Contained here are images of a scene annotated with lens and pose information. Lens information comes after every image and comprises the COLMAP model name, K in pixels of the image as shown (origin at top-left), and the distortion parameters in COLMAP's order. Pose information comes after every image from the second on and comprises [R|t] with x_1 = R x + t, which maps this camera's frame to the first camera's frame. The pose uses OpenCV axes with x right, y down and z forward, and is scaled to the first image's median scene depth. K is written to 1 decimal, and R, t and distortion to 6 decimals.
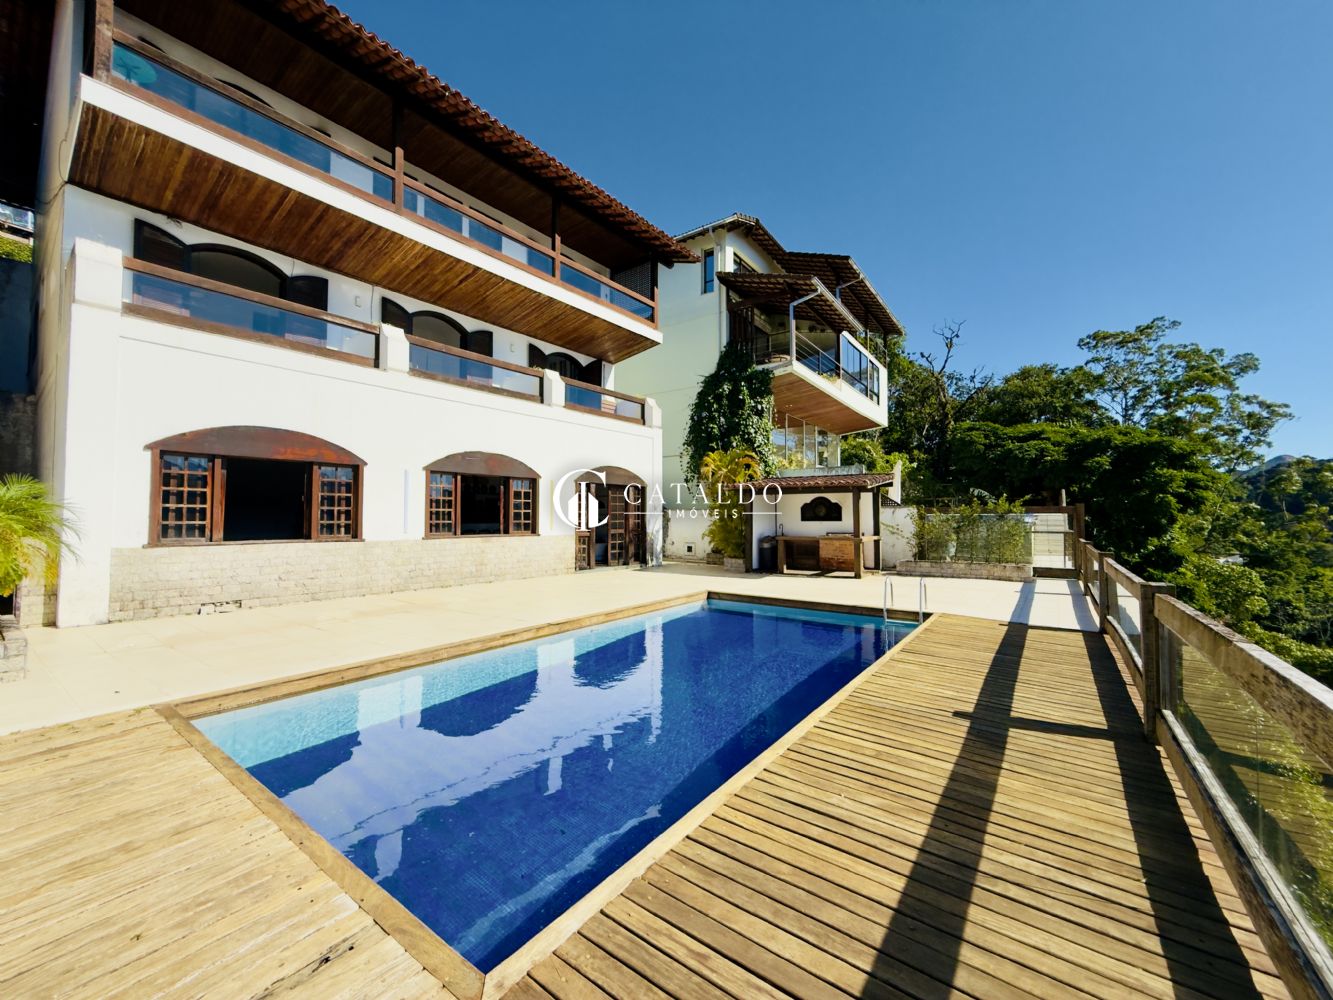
lens RADIAL K [[531.6, 0, 663.3], [0, 531.6, 499.7], [0, 0, 1]] dist [0.000396, 0.000101]
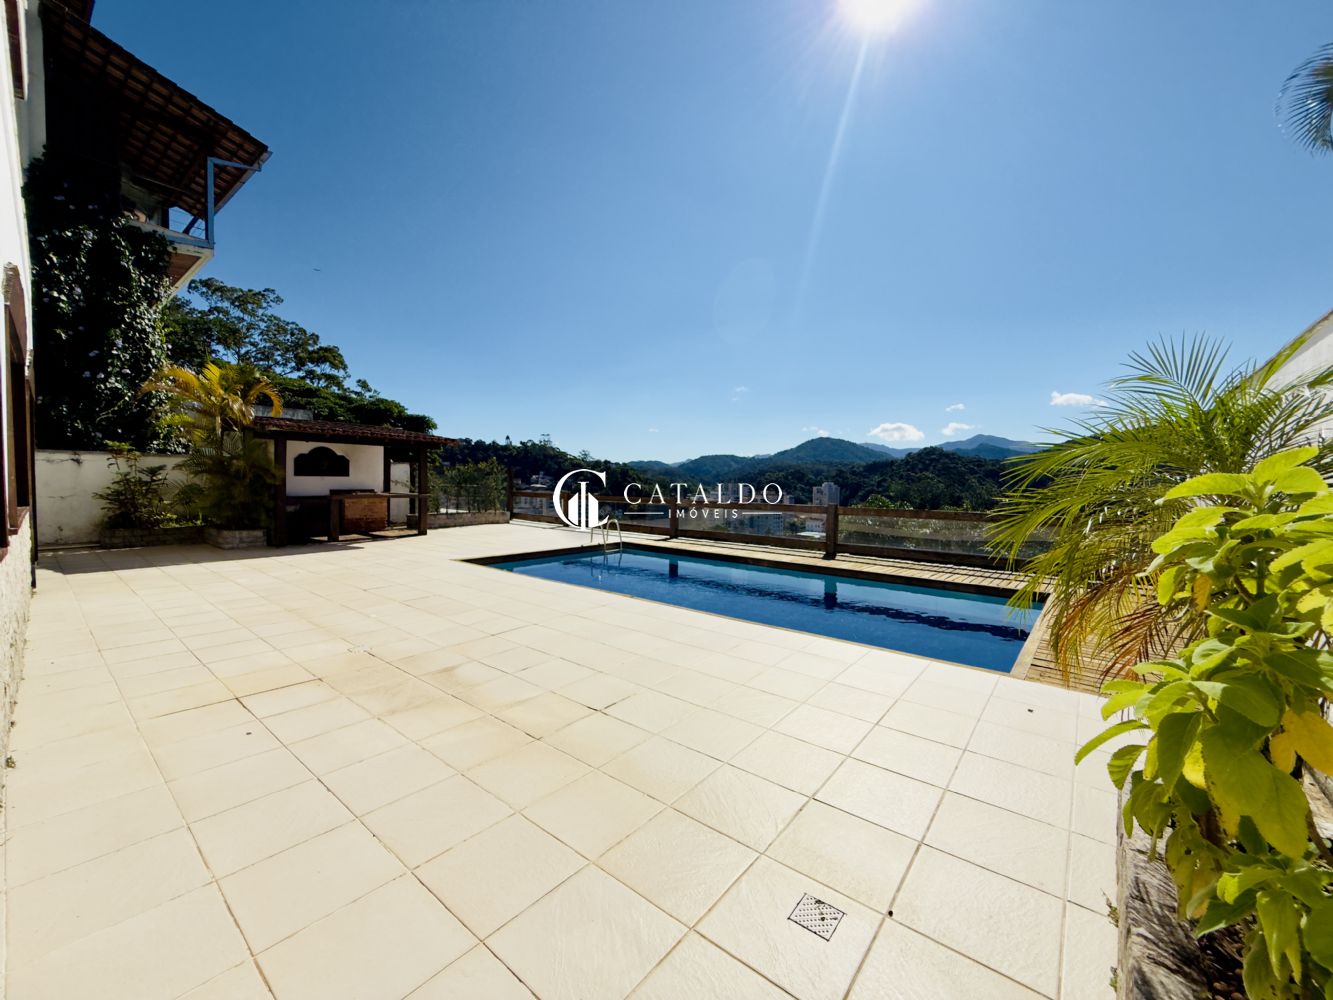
lens RADIAL K [[531.6, 0, 663.3], [0, 531.6, 499.7], [0, 0, 1]] dist [0.000396, 0.000101]
pose [[0.078838, -0.037338, 0.996188, -0.525716], [-0.049836, 0.997901, 0.041346, 0.018199], [-0.995641, -0.052906, 0.076812, 0.443611]]
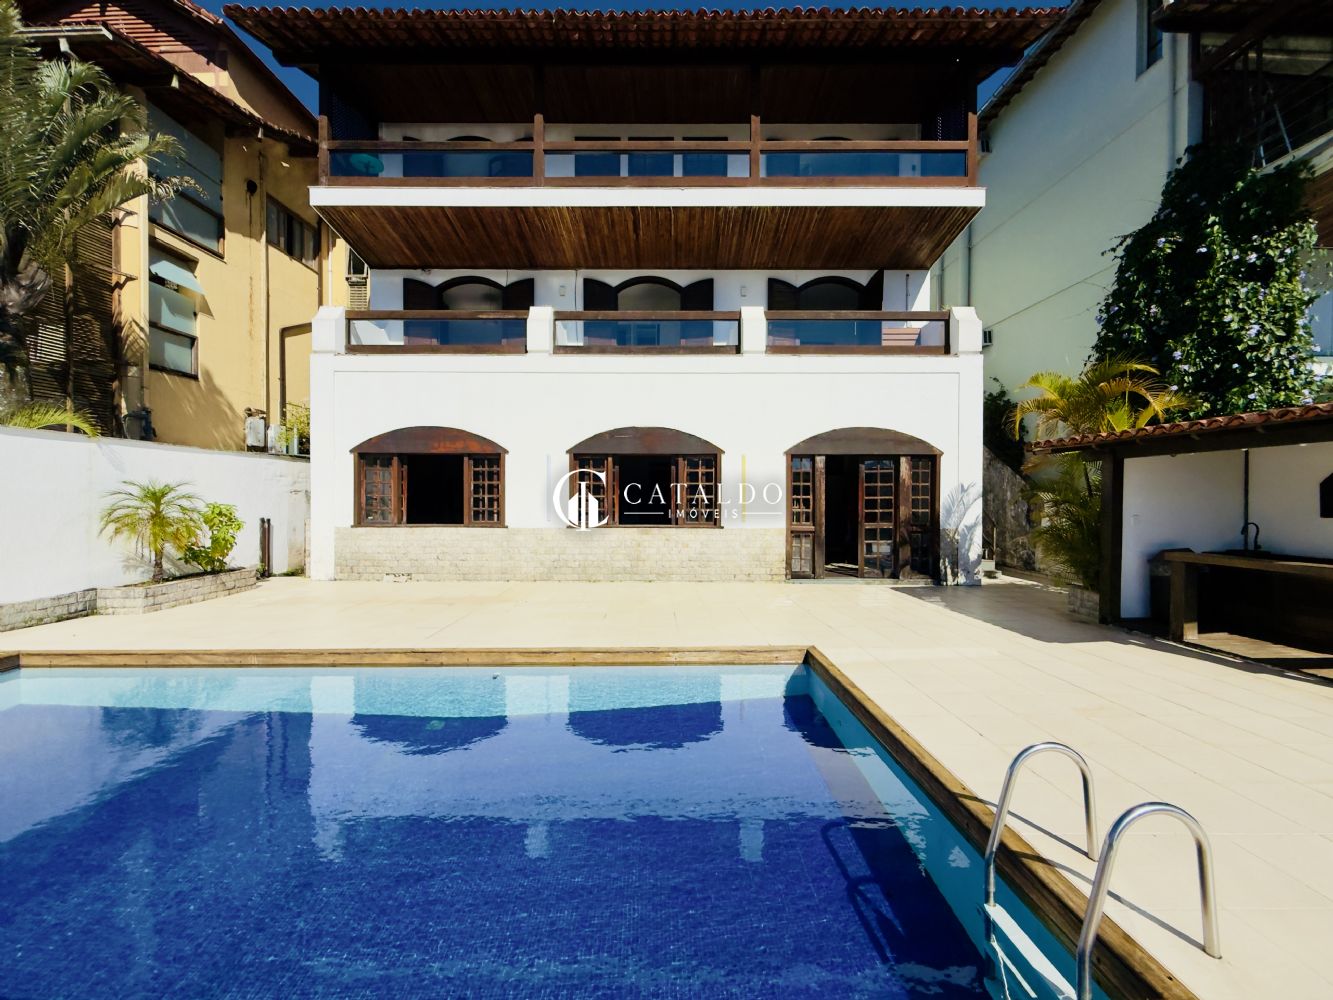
lens RADIAL K [[546.7, 0, 668.8], [0, 546.7, 508.8], [0, 0, 1]] dist [0.000096, -0.000066]
pose [[0.614220, 0.011679, -0.789049, 0.311188], [0.025747, 0.999062, 0.034830, 0.008767], [0.788715, -0.041709, 0.613342, 0.412758]]
